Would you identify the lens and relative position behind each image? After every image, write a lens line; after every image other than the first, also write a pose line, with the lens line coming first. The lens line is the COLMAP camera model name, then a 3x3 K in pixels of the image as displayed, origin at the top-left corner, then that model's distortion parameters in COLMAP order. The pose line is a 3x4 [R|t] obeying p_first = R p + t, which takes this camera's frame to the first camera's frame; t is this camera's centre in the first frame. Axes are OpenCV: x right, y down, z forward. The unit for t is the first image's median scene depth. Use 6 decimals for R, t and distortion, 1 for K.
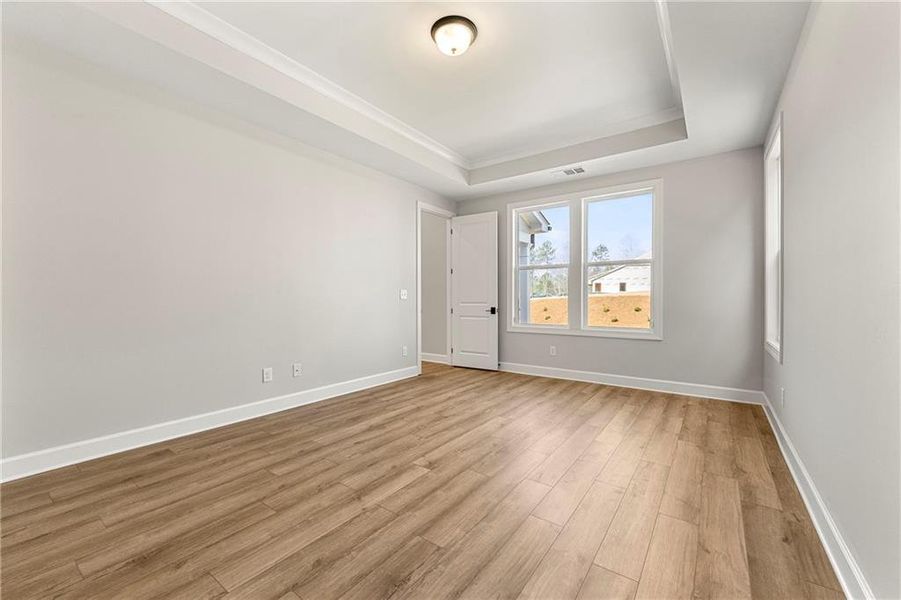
lens RADIAL K [[365.2, 0, 451.1], [0, 365.2, 298.8], [0, 0, 1]] dist [-0.000128, 0.000679]
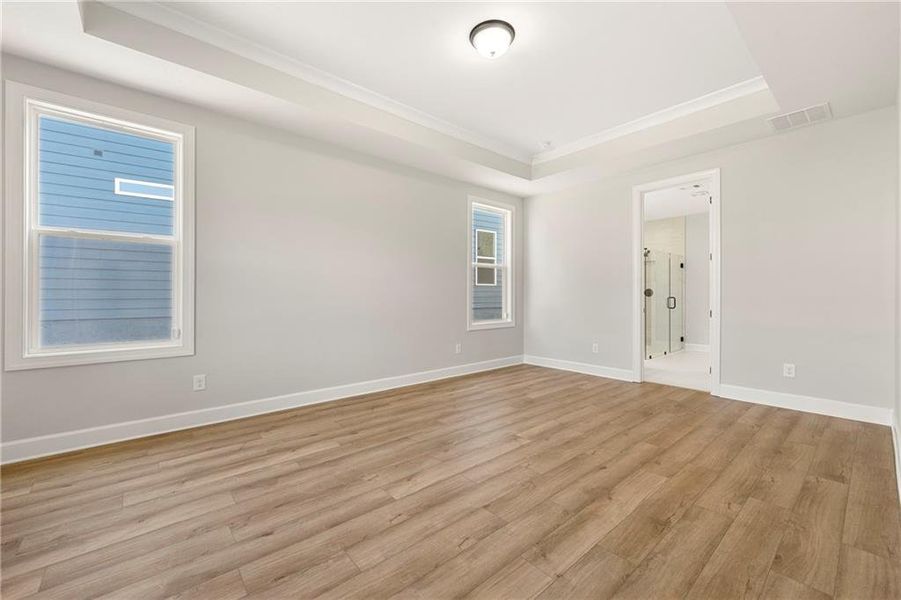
lens RADIAL K [[365.2, 0, 450.1], [0, 365.2, 296.1], [0, 0, 1]] dist [-0.000128, 0.000679]
pose [[-0.972150, -0.000608, 0.234358, -0.115969], [0.000345, 0.999992, 0.004025, -0.005432], [-0.234359, 0.003994, -0.972142, 1.991105]]
